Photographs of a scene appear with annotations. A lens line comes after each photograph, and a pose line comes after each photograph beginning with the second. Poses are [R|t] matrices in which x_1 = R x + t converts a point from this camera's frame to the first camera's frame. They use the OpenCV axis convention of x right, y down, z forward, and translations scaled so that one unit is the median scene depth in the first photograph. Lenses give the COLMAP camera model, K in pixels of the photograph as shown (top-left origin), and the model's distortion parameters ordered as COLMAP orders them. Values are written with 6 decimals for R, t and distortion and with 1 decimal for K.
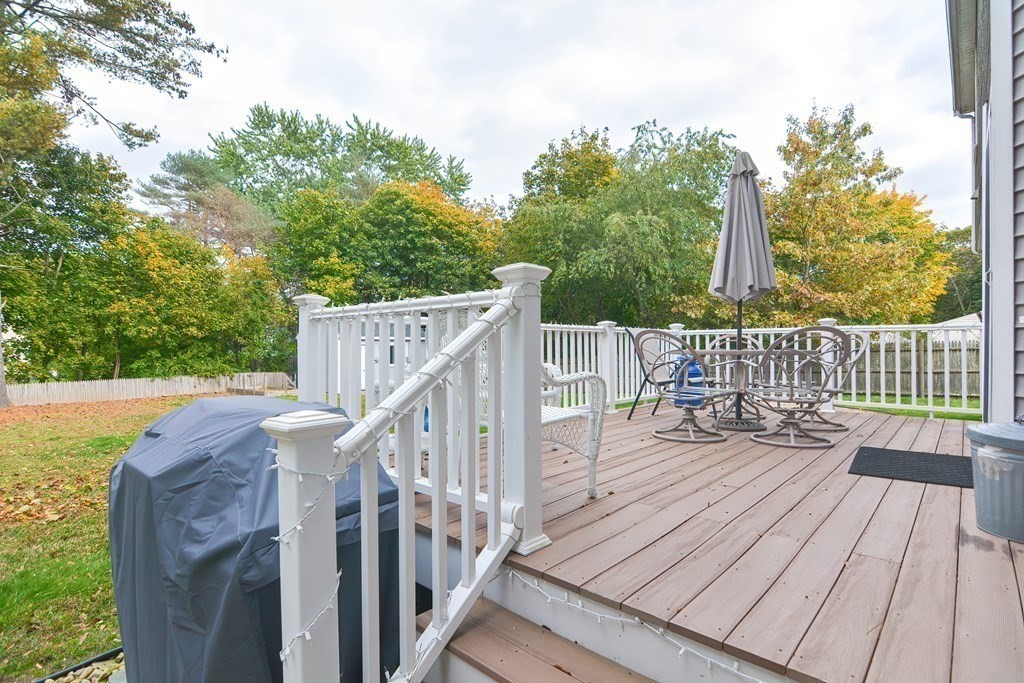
lens RADIAL K [[494.0, 0, 522.7], [0, 494.0, 340.7], [0, 0, 1]] dist [0.002862, -0.009785]
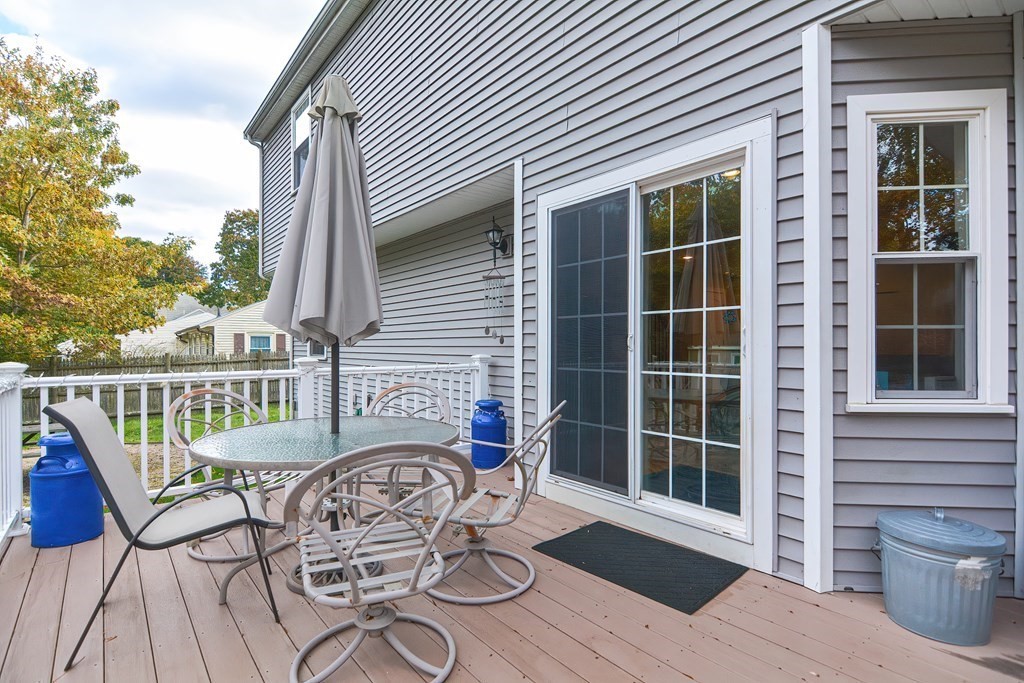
lens RADIAL K [[494.0, 0, 505.8], [0, 494.0, 350.7], [0, 0, 1]] dist [0.002862, -0.009785]
pose [[0.195992, -0.008498, 0.980569, -0.028374], [-0.005450, 0.999938, 0.009755, -0.033846], [-0.980590, -0.007256, 0.195934, 0.301491]]
